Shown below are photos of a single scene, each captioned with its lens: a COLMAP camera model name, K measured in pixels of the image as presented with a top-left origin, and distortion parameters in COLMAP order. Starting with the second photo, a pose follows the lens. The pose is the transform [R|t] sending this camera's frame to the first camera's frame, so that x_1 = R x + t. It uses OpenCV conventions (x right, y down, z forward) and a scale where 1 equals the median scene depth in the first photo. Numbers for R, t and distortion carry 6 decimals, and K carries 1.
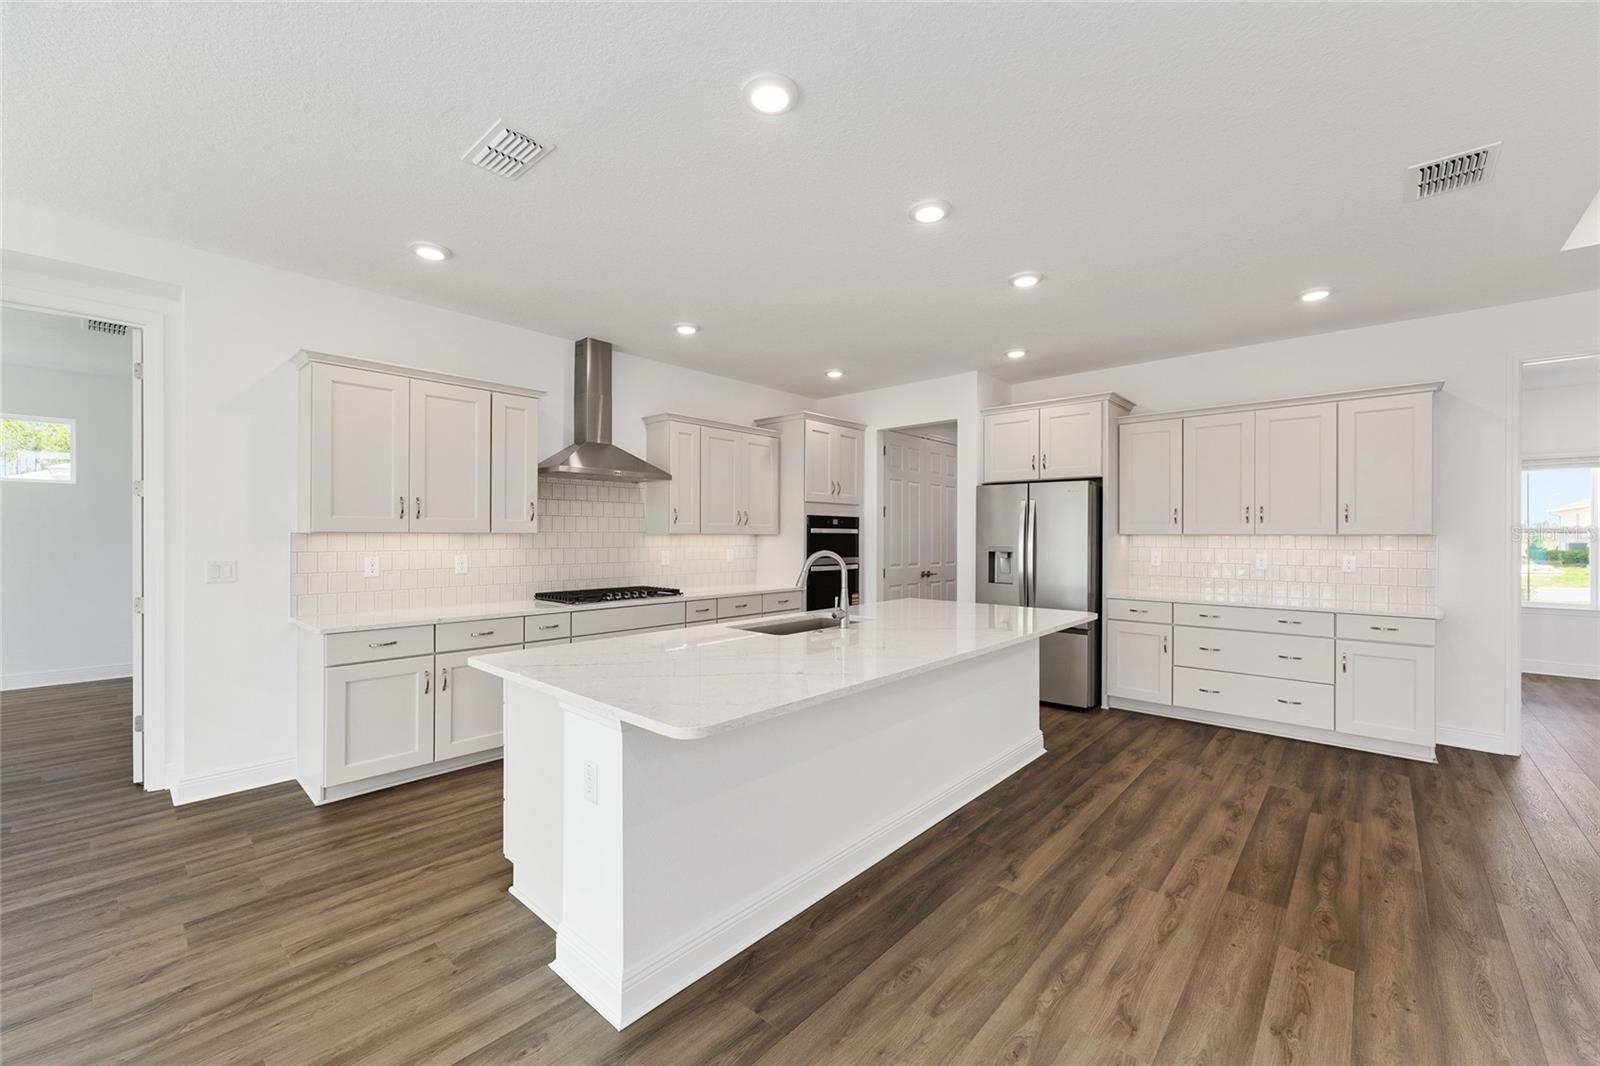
lens RADIAL K [[638.6, 0, 799.9], [0, 638.6, 536.6], [0, 0, 1]] dist [-0.003025, -0.000404]
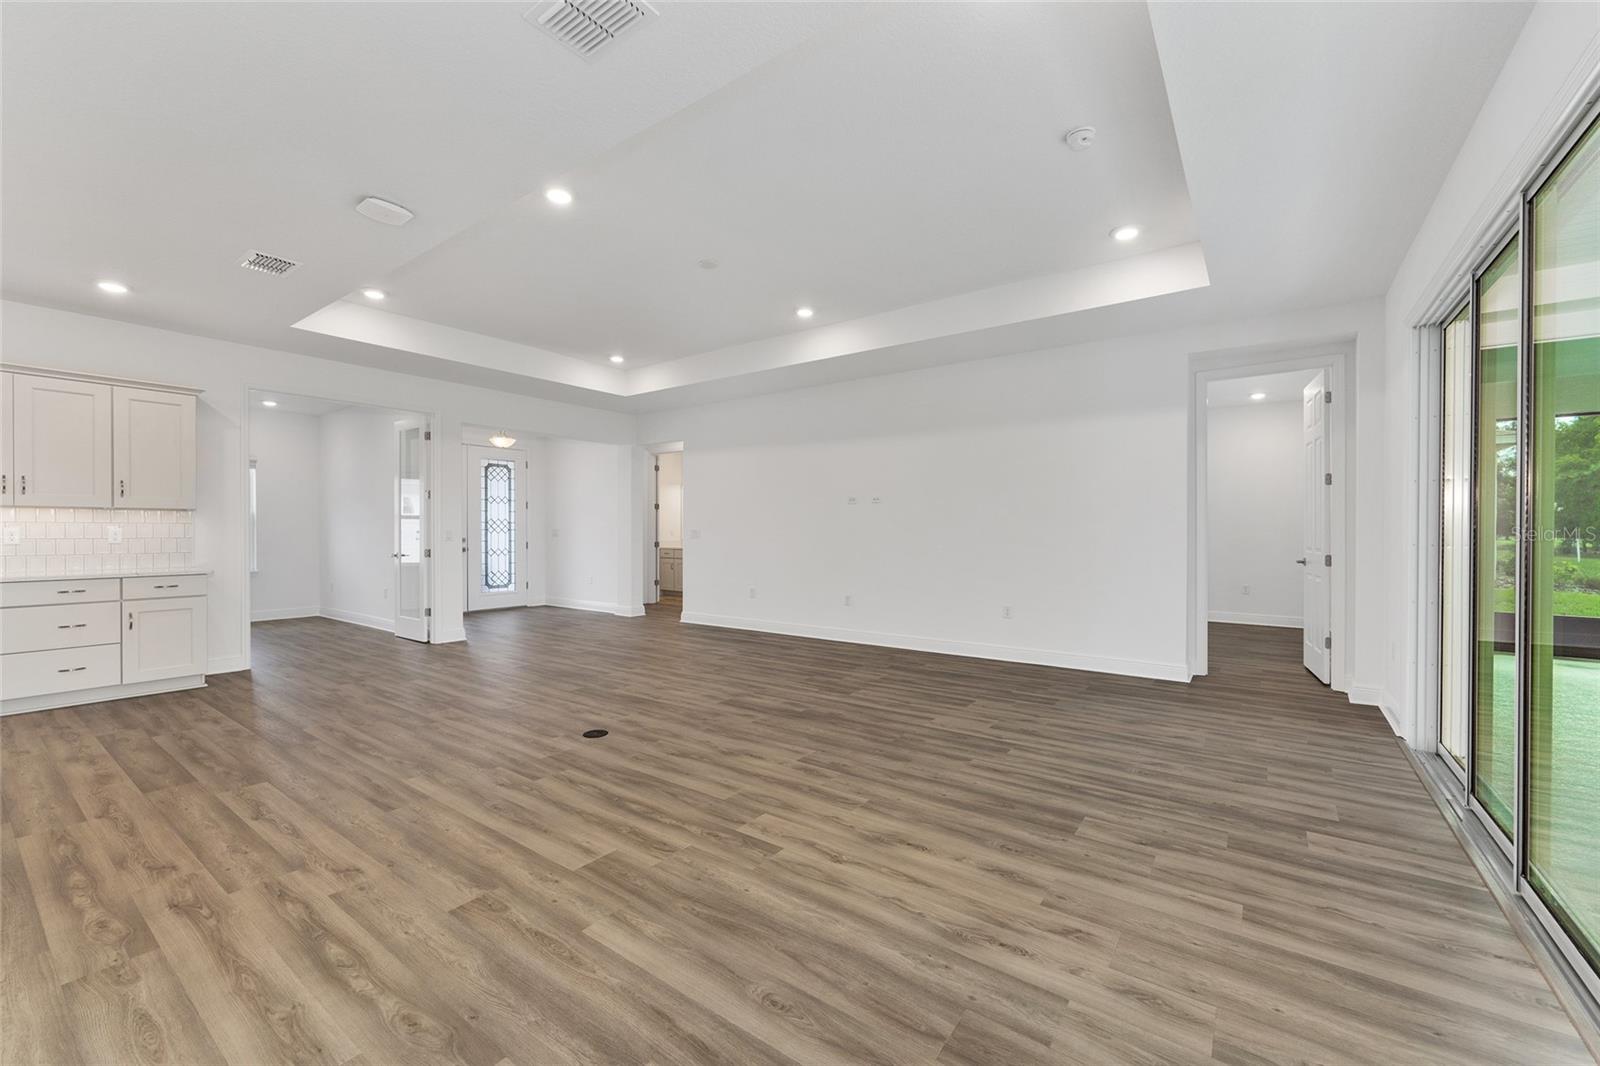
lens RADIAL K [[638.6, 0, 800.0], [0, 638.6, 533.0], [0, 0, 1]] dist [-0.003025, -0.000404]
pose [[-0.102938, -0.007693, 0.994658, -0.391077], [0.001657, 0.999967, 0.007906, 0.036573], [-0.994686, 0.002462, -0.102922, -0.061522]]
